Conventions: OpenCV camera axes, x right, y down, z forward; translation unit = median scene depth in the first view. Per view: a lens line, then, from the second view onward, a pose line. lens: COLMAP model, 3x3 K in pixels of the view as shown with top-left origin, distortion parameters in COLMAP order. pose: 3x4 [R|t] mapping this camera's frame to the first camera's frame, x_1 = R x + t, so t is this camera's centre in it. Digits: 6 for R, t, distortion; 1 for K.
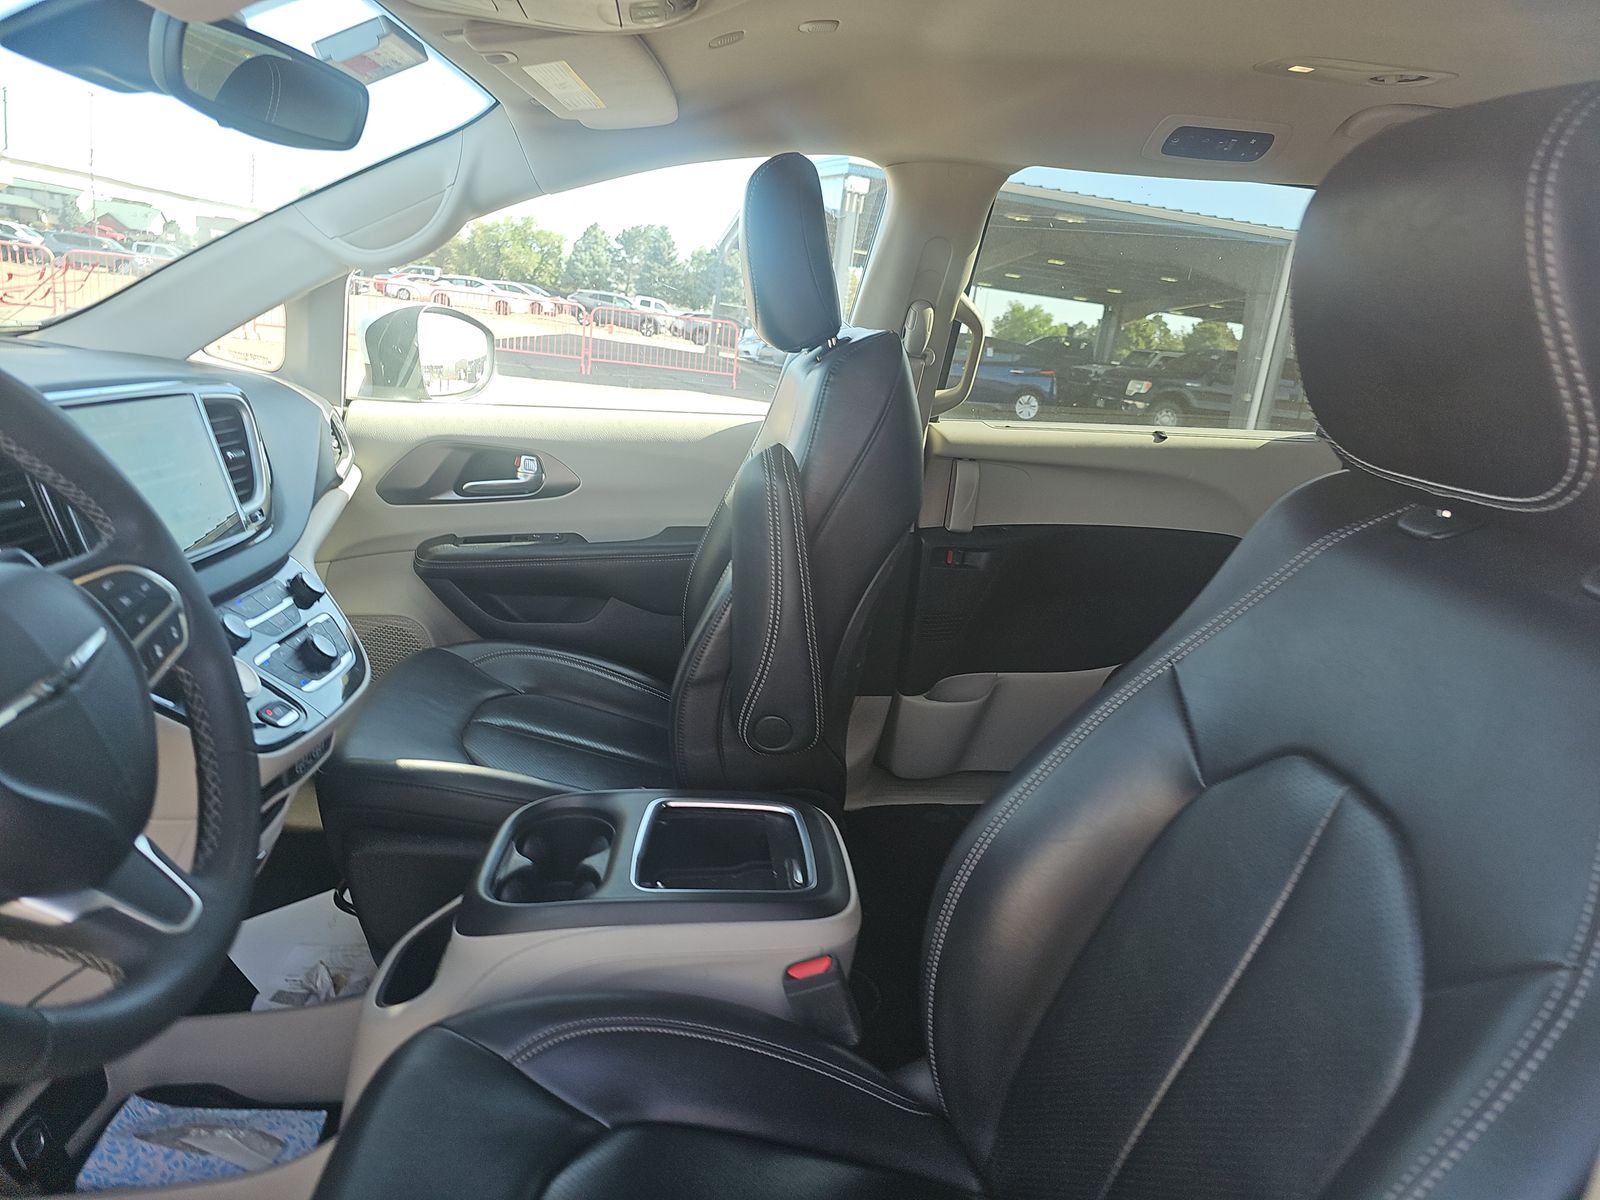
lens RADIAL K [[1076.7, 0, 802.5], [0, 1076.7, 600.3], [0, 0, 1]] dist [0.007373, -0.005508]
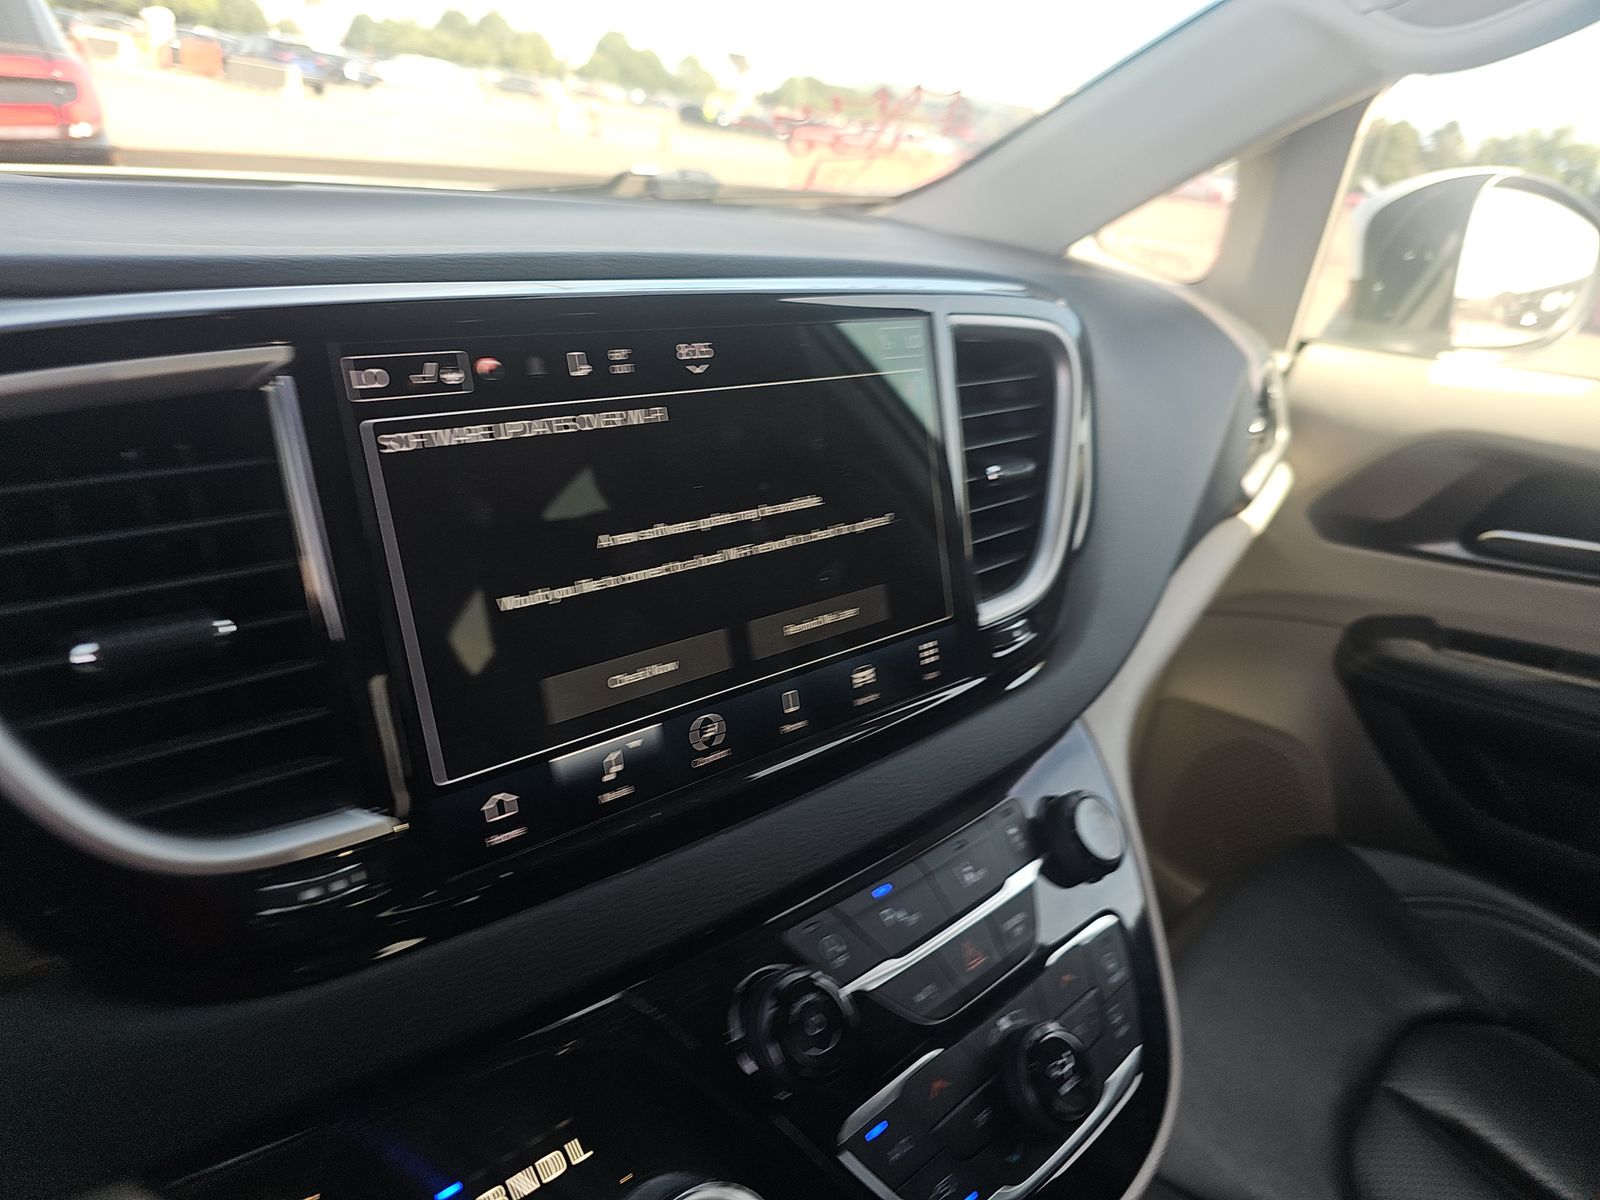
lens RADIAL K [[1076.7, 0, 801.3], [0, 1076.7, 600.0], [0, 0, 1]] dist [0.007373, -0.005508]
pose [[0.689818, 0.260332, -0.675558, -0.206803], [-0.214869, 0.964688, 0.152345, -0.094665], [0.691363, 0.040066, 0.721396, 0.463712]]
